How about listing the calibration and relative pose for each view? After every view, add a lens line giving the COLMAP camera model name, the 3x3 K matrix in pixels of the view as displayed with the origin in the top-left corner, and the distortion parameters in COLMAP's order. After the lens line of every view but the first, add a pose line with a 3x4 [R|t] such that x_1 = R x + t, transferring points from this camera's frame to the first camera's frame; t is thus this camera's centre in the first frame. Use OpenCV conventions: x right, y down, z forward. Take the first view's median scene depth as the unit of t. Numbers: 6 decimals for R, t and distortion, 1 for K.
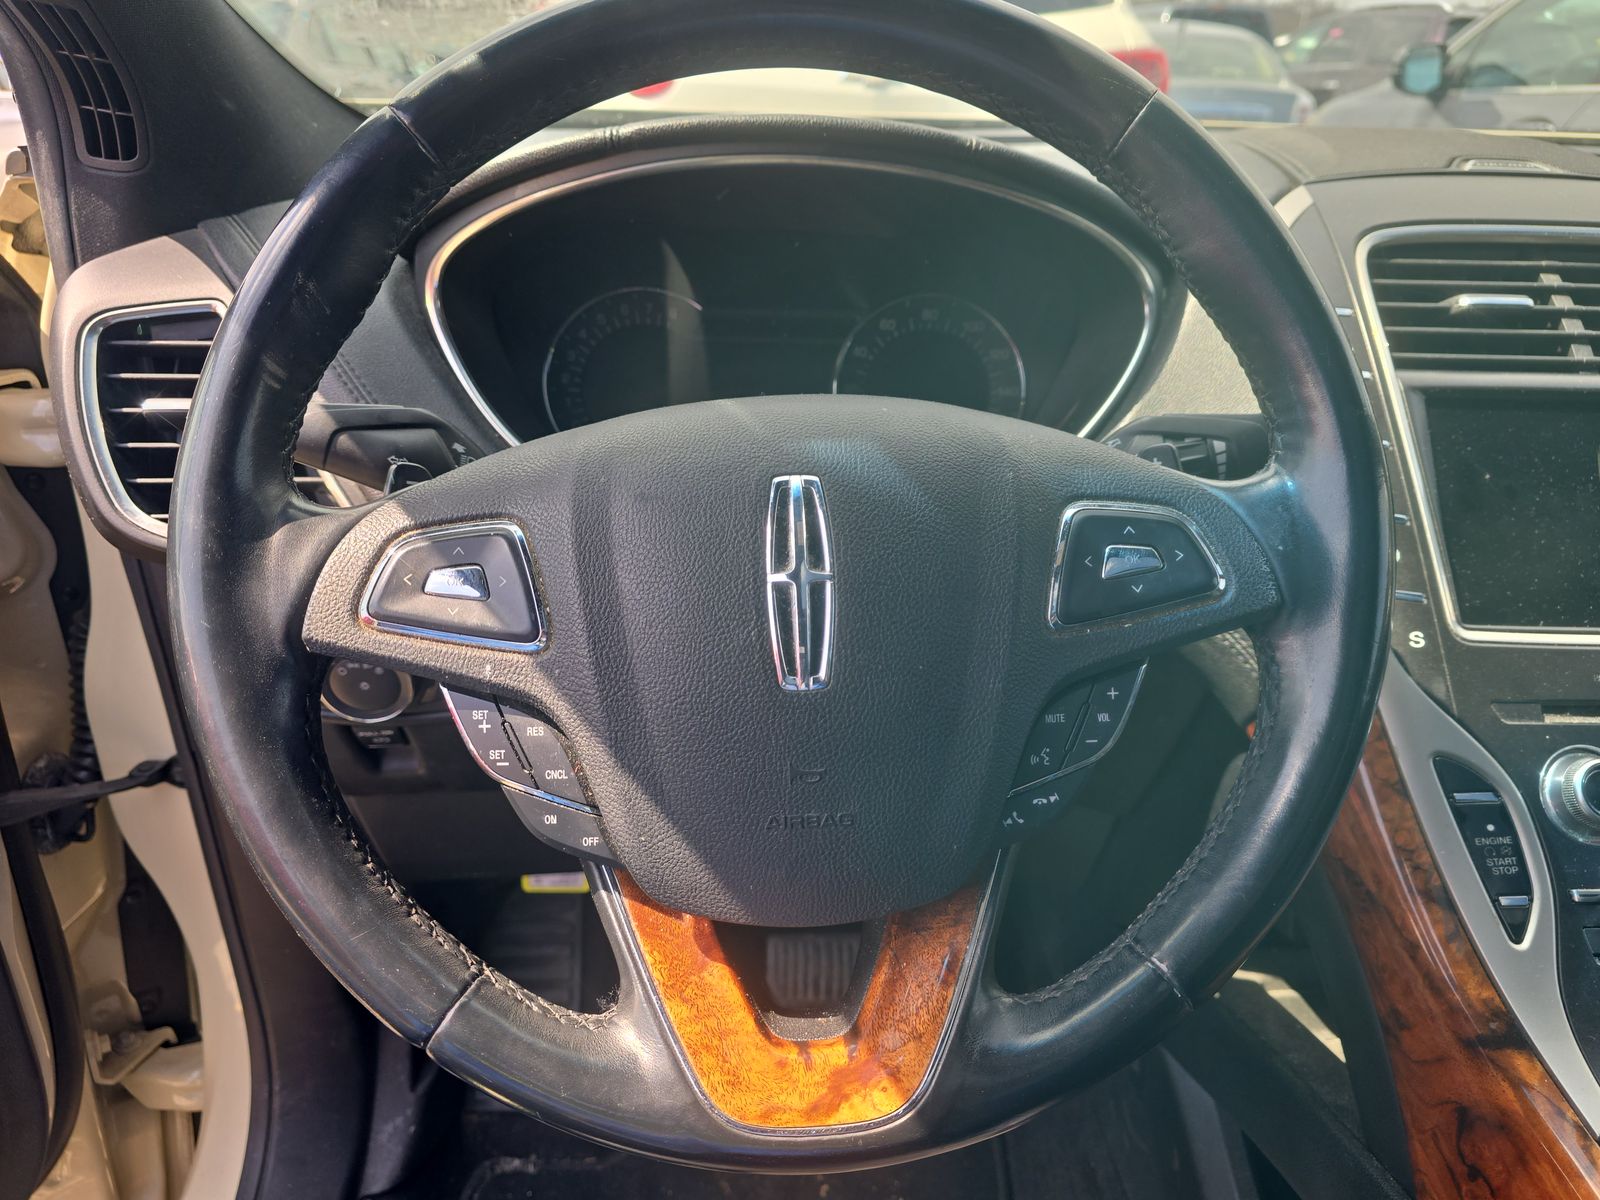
lens RADIAL K [[1063.4, 0, 787.8], [0, 1063.4, 597.6], [0, 0, 1]] dist [0.034311, -0.032892]
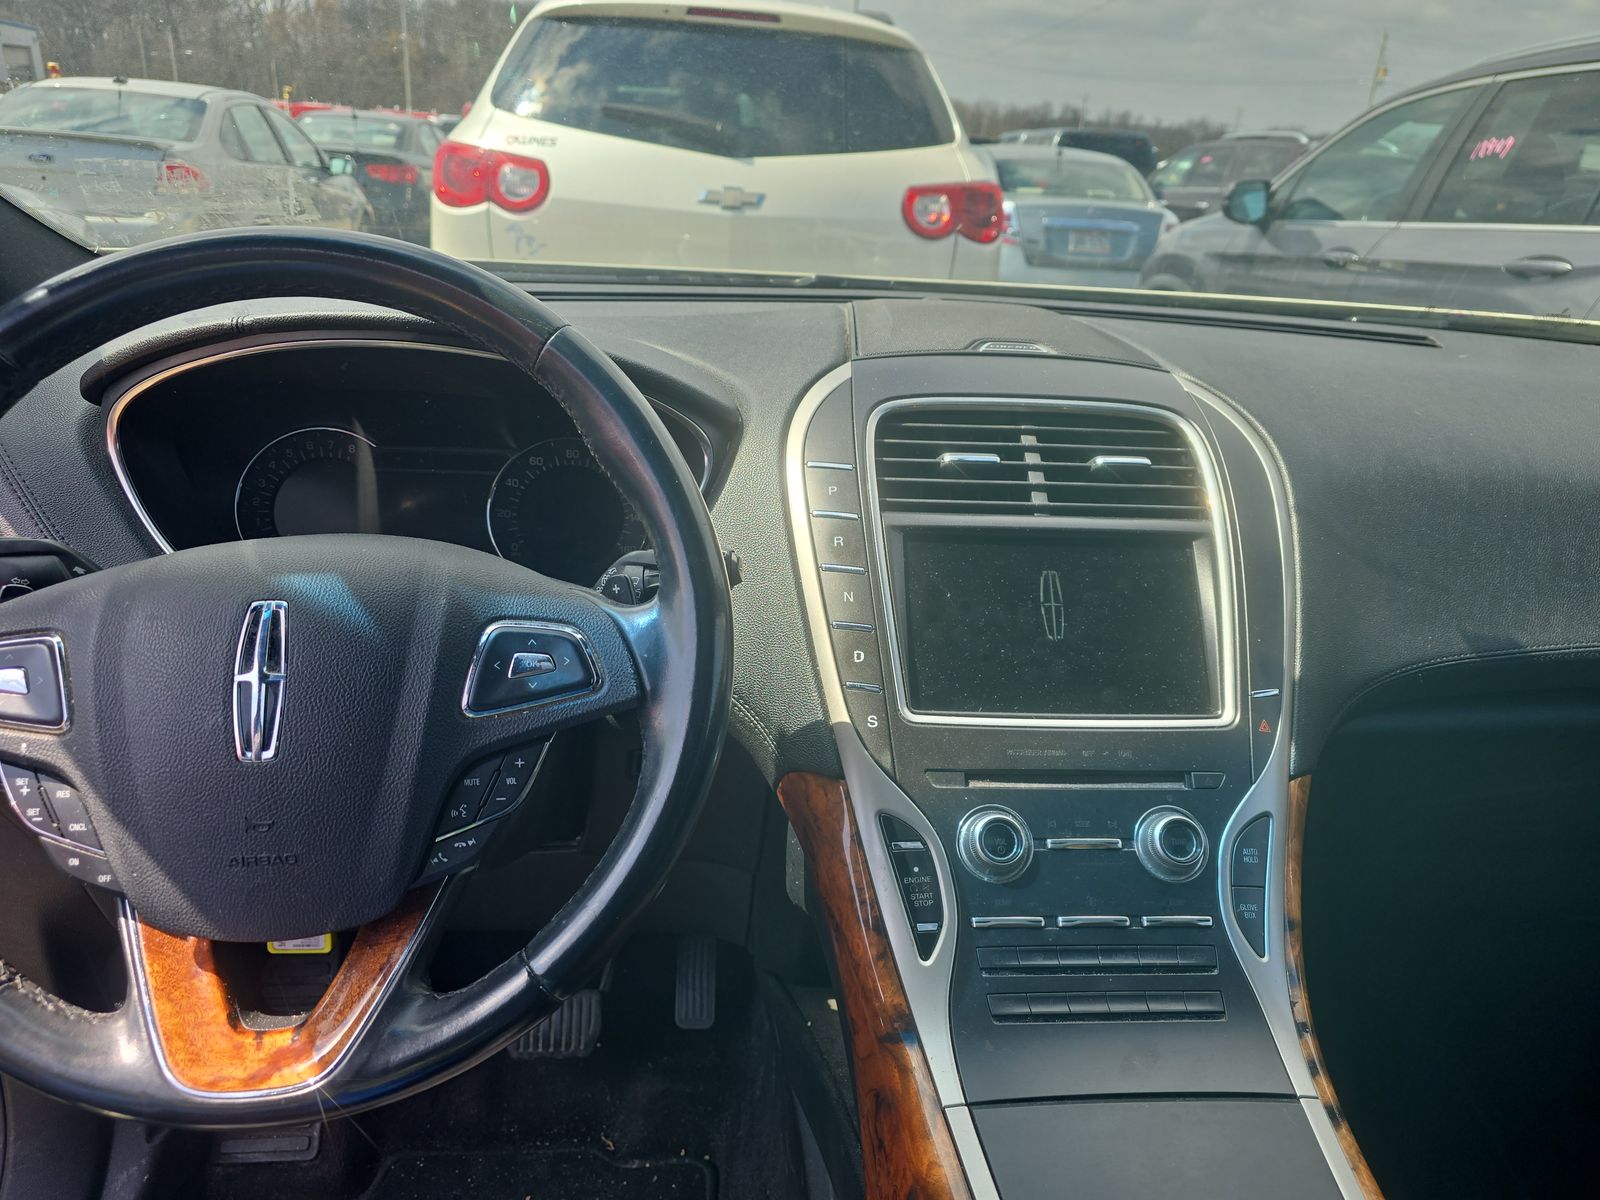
lens RADIAL K [[1063.4, 0, 790.5], [0, 1063.4, 605.4], [0, 0, 1]] dist [0.034311, -0.032892]
pose [[0.998305, 0.006223, 0.057867, 0.445400], [-0.002189, 0.997578, -0.069516, -0.012871], [-0.058160, 0.069271, 0.995901, -0.297524]]
